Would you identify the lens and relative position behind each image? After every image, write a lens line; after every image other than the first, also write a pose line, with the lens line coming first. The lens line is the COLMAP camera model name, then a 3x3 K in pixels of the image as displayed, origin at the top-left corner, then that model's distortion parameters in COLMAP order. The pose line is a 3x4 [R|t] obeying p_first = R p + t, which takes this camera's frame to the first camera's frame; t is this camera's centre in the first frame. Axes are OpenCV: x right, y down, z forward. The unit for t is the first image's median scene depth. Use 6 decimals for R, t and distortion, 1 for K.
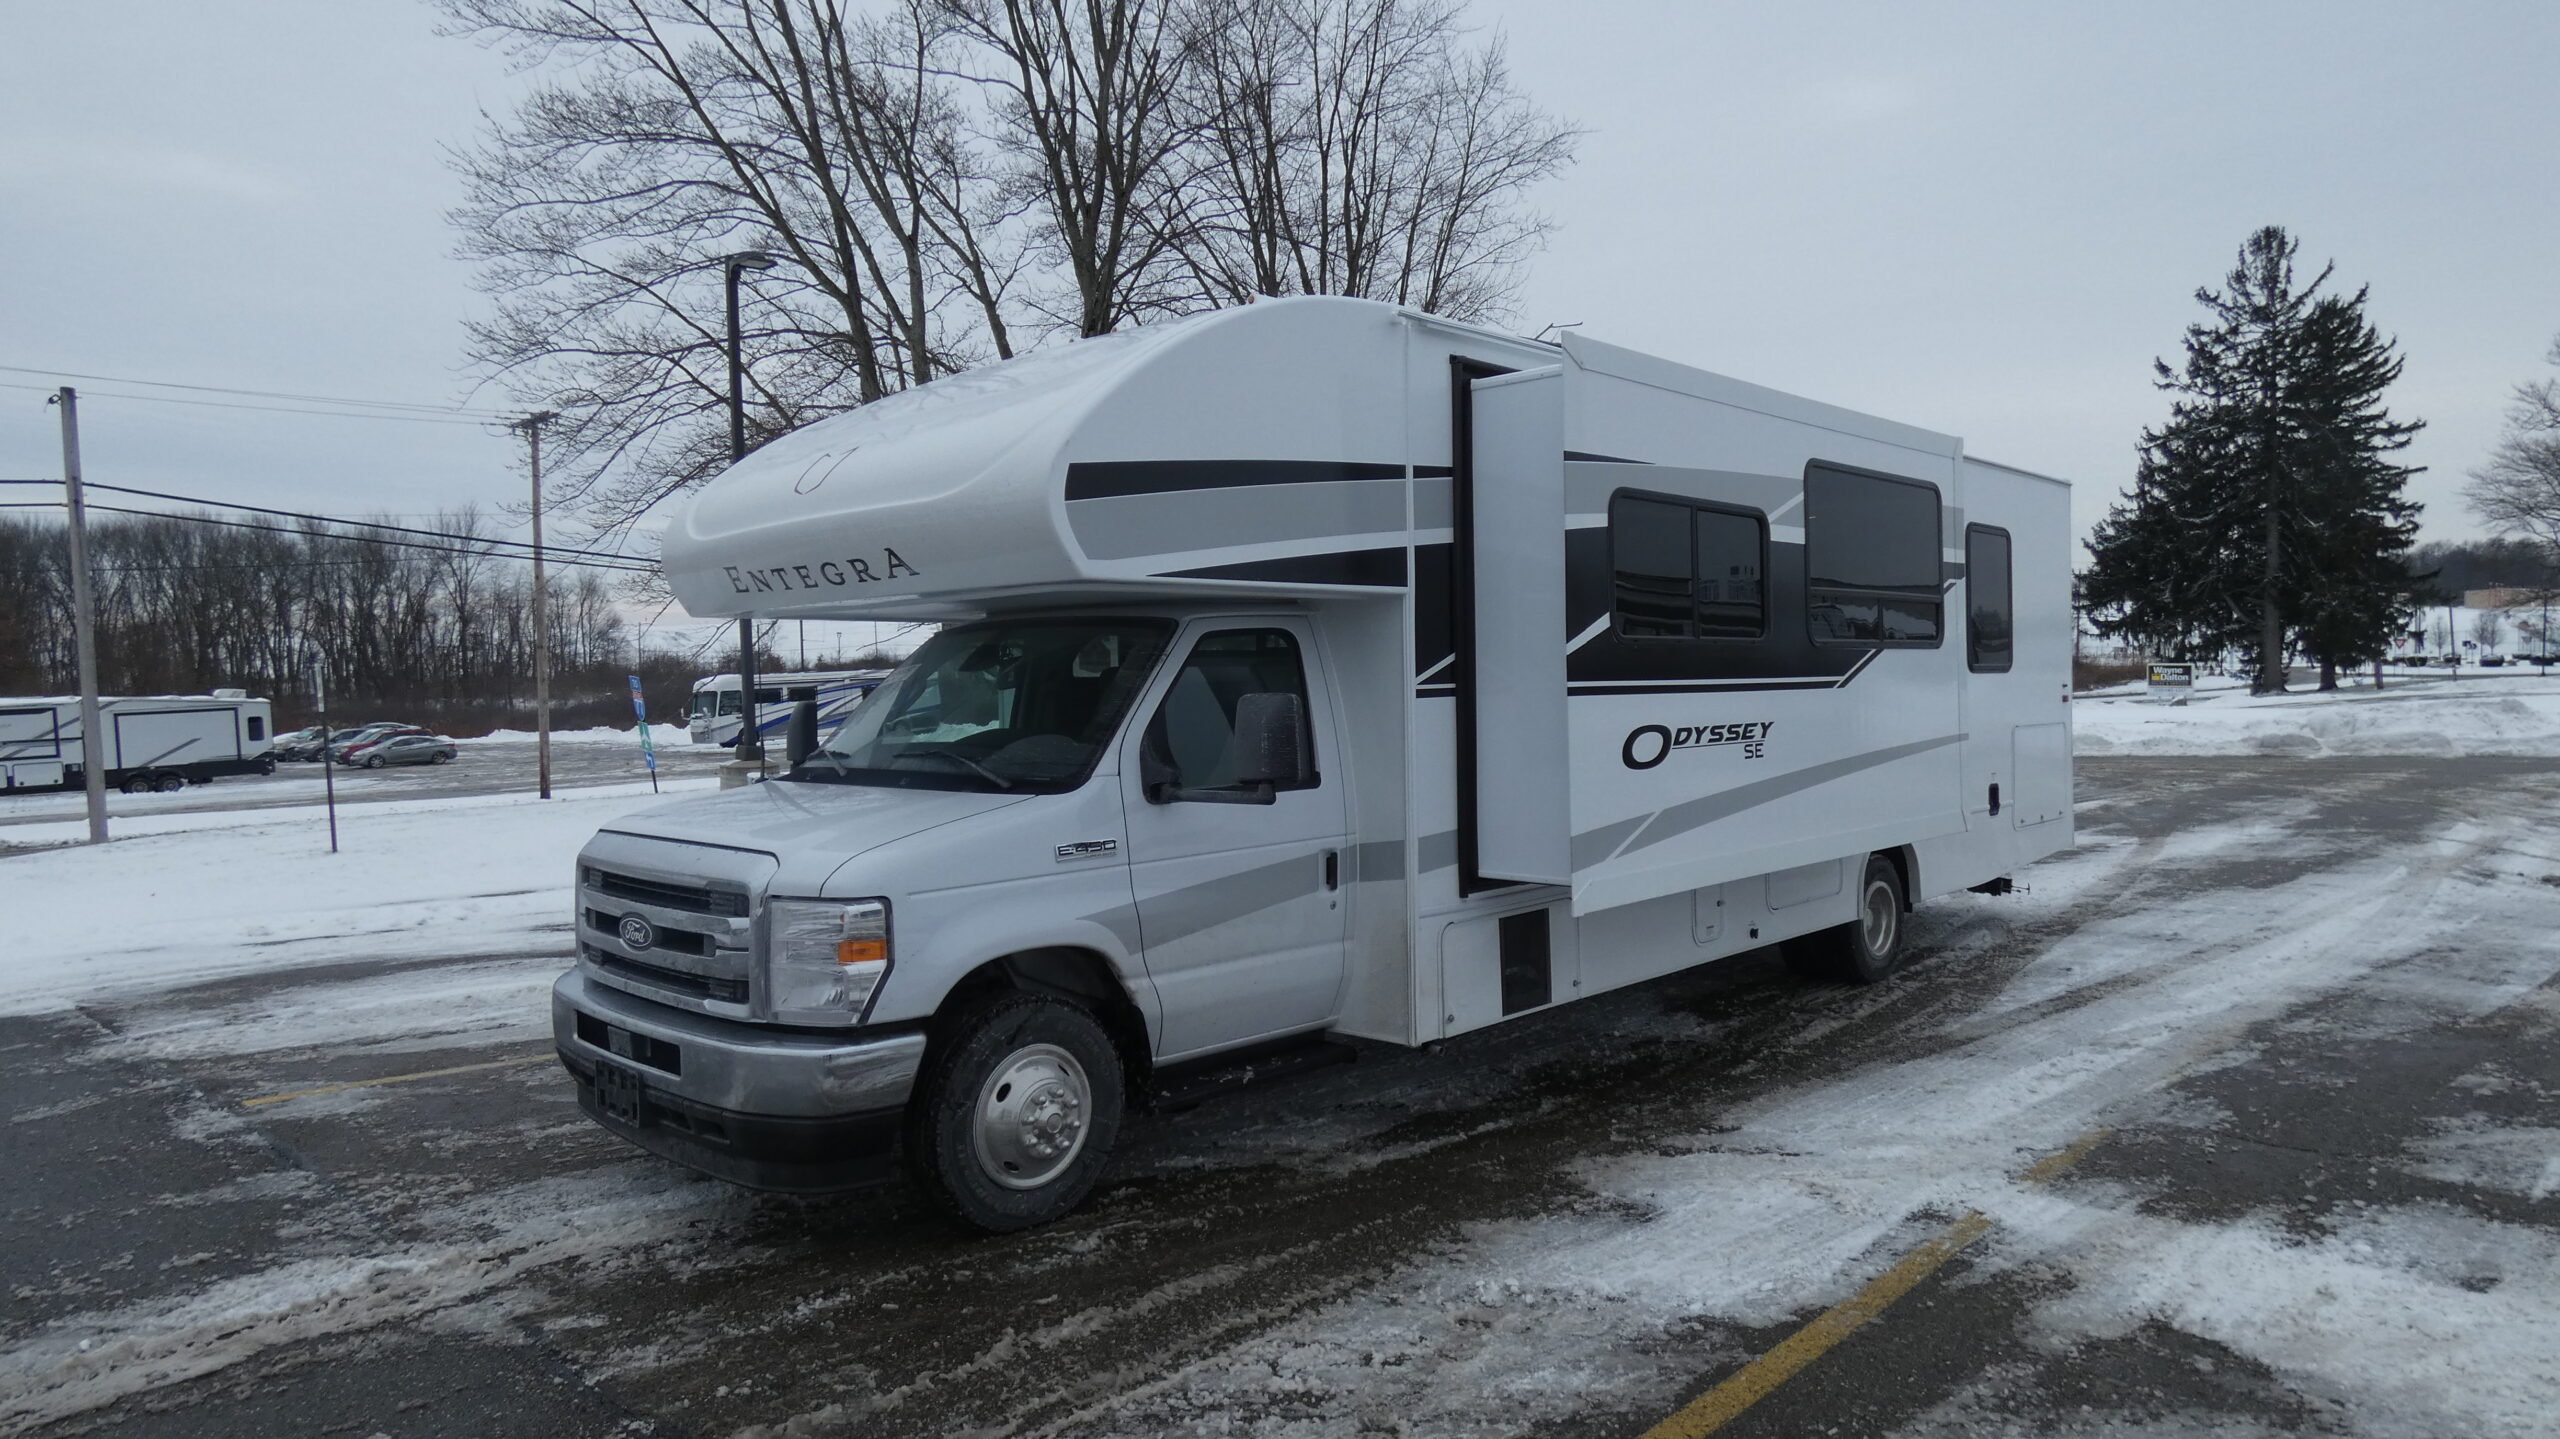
lens RADIAL K [[1519.8, 0, 1279.7], [0, 1519.8, 727.2], [0, 0, 1]] dist [-0.006437, 0.000682]
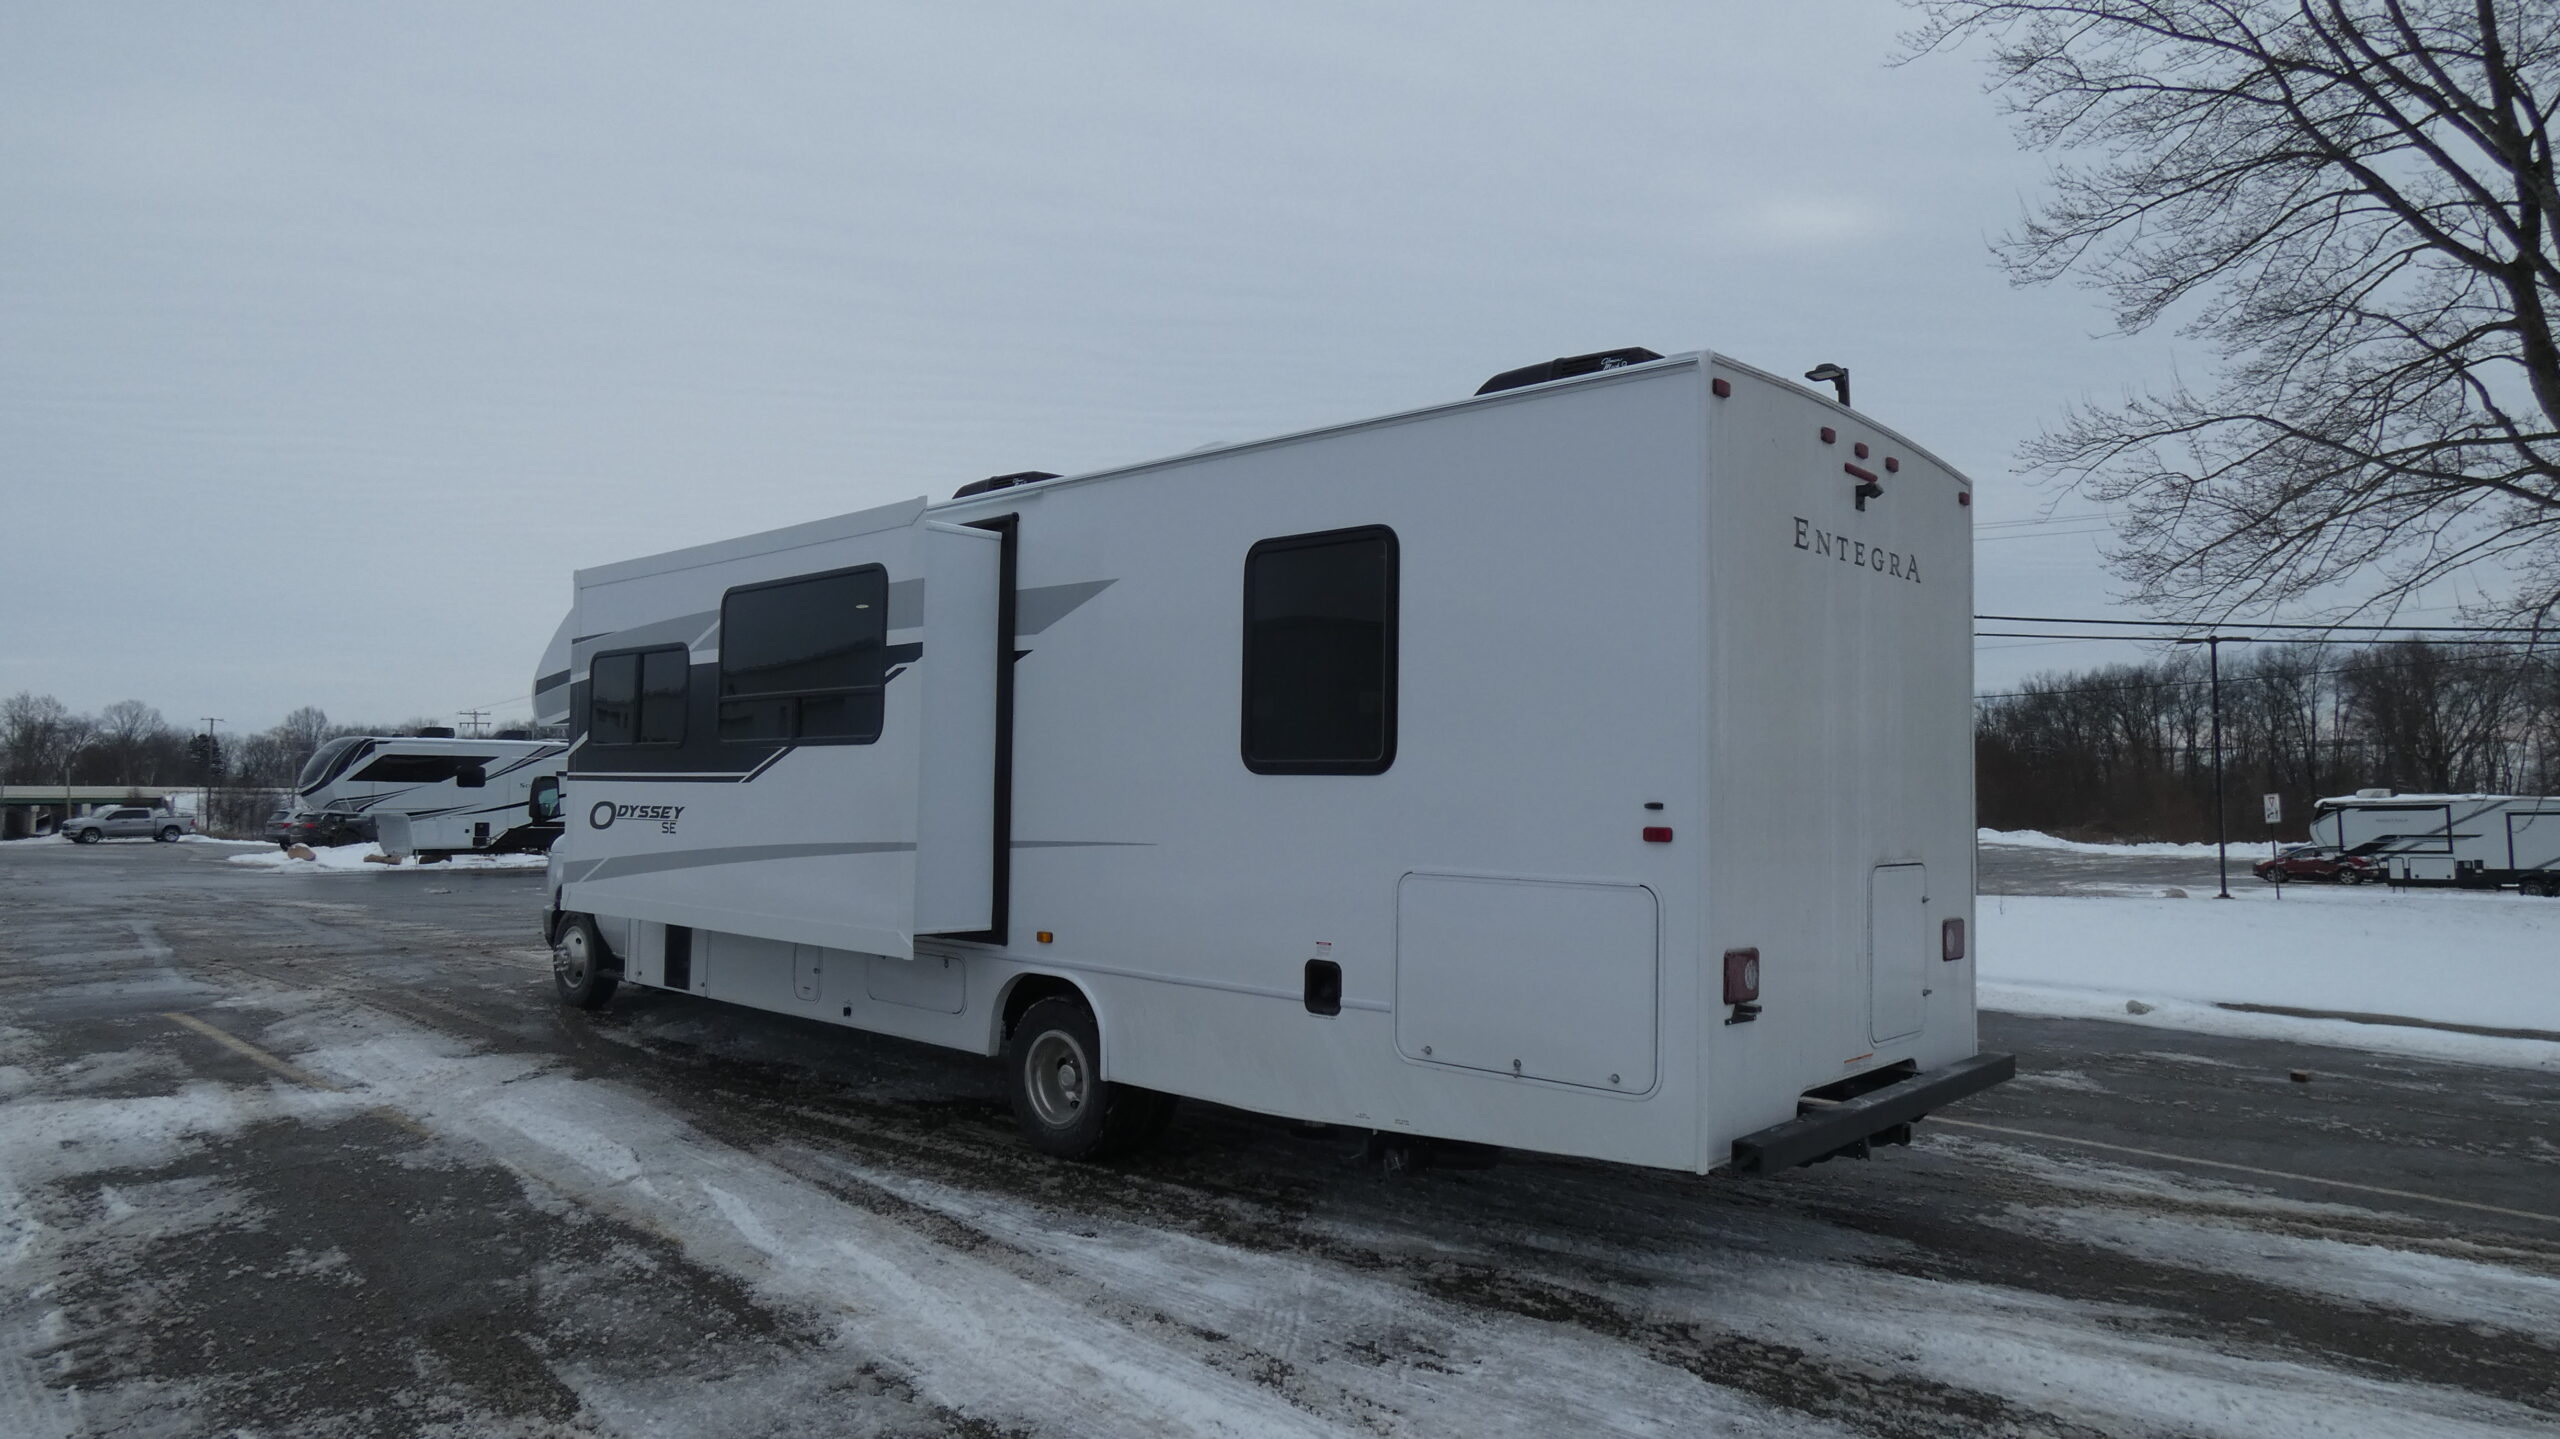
lens RADIAL K [[1519.8, 0, 1276.7], [0, 1519.8, 721.3], [0, 0, 1]] dist [-0.006437, 0.000682]
pose [[0.041312, -0.029044, -0.998724, 1.403309], [-0.039631, 0.998743, -0.030684, -0.048333], [0.998360, 0.040849, 0.040109, 1.251658]]
